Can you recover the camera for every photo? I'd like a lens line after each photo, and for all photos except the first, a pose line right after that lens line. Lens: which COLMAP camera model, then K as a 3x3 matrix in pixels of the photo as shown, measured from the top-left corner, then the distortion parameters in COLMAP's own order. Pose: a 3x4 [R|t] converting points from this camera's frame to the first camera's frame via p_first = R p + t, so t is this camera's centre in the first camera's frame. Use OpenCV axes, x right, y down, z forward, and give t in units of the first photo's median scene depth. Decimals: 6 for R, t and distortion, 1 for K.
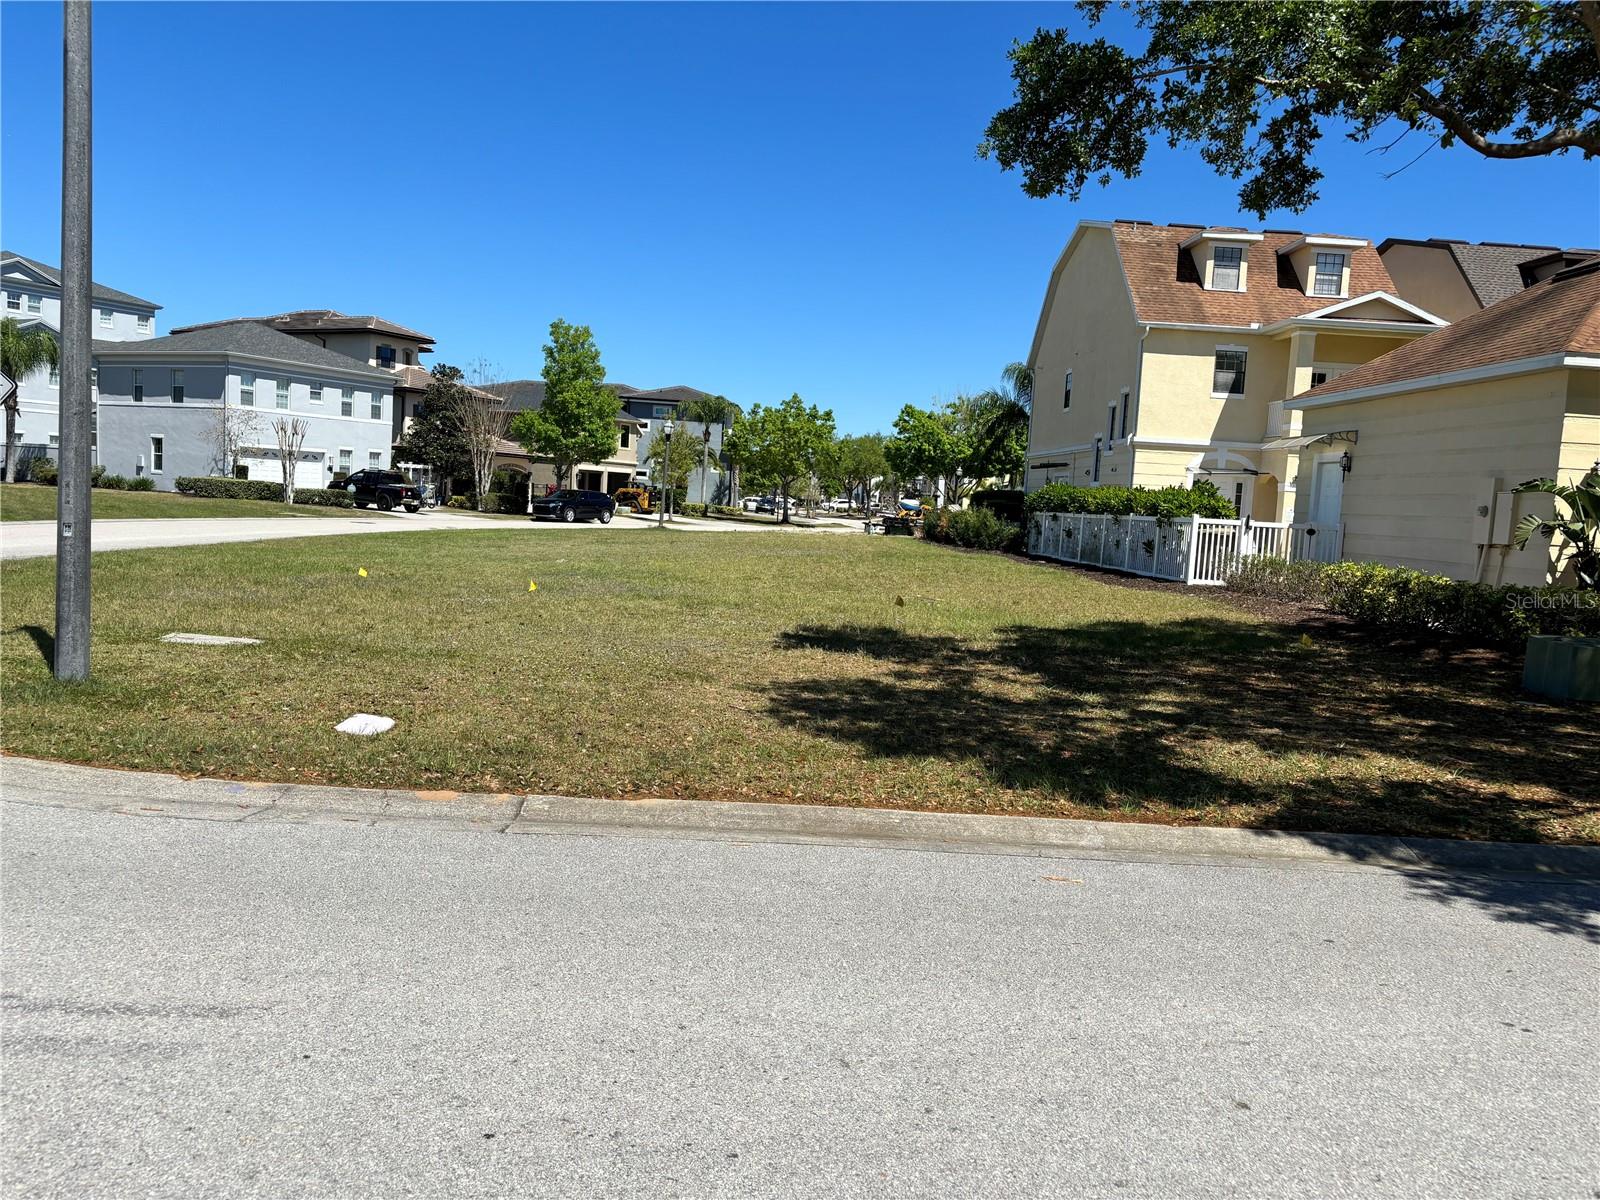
lens RADIAL K [[1211.3, 0, 800.0], [0, 1211.3, 600.0], [0, 0, 1]] dist [0.020606, 0.004214]
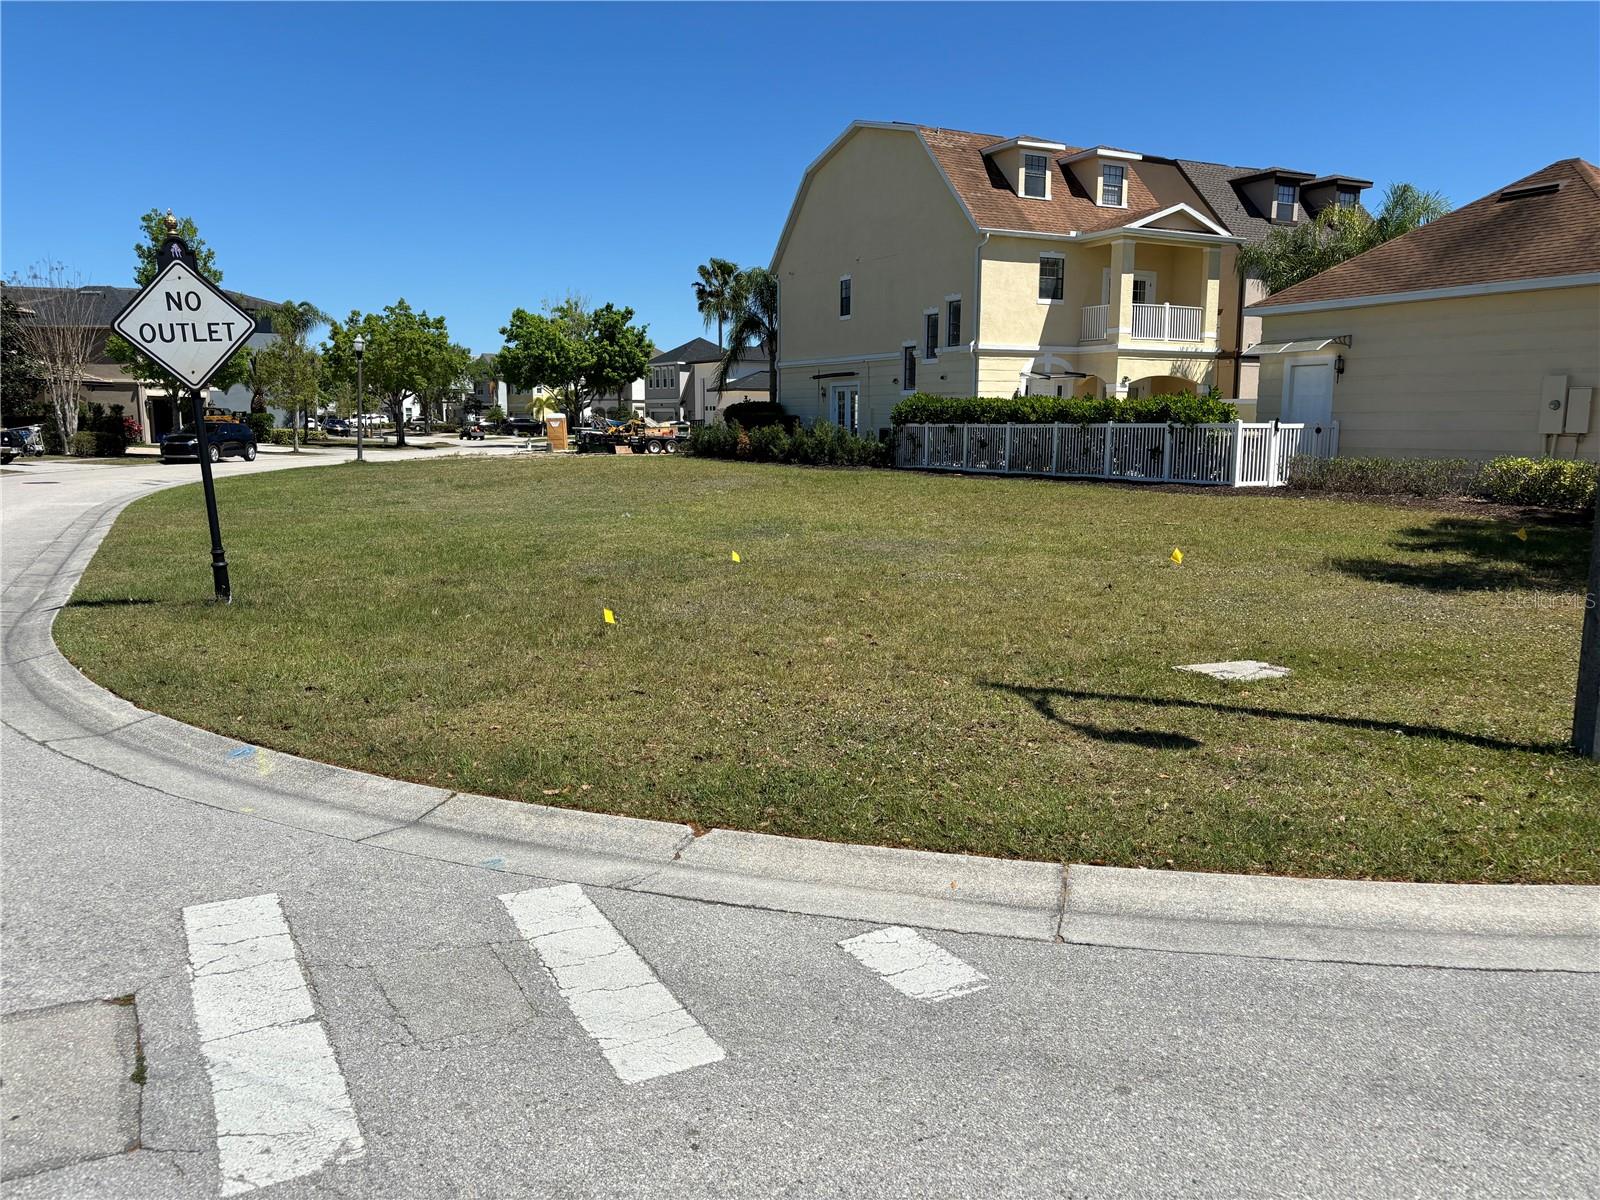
lens RADIAL K [[1207.6, 0, 807.8], [0, 1207.6, 600.0], [0, 0, 1]] dist [0.074261, -0.077925]
pose [[0.903014, -0.113589, 0.414323, -0.300941], [0.080682, 0.992092, 0.096143, -0.030254], [-0.421968, -0.053390, 0.905038, 0.122983]]
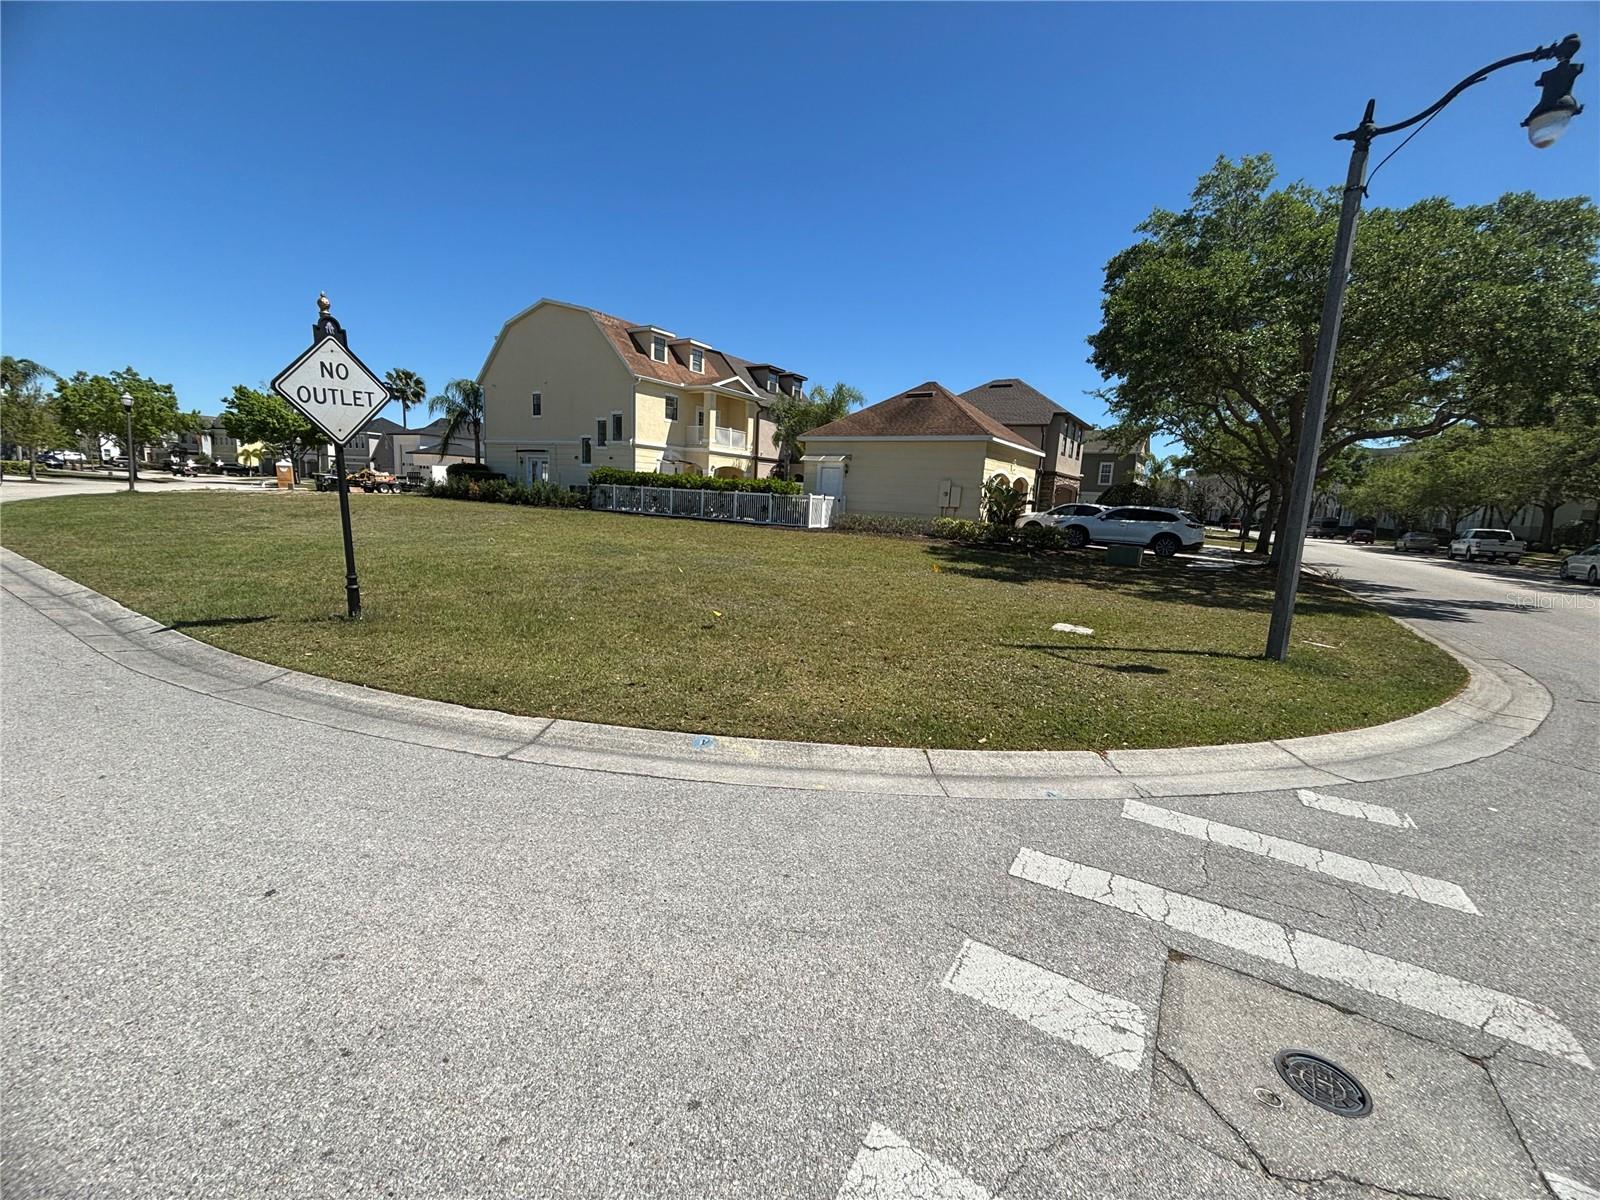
lens RADIAL K [[650.8, 0, 800.0], [0, 650.8, 600.0], [0, 0, 1]] dist [0.001606, -0.000163]
pose [[0.578652, -0.154953, 0.800719, -0.387912], [0.045543, 0.986393, 0.157971, -0.043105], [-0.814302, -0.054943, 0.577835, 0.231933]]
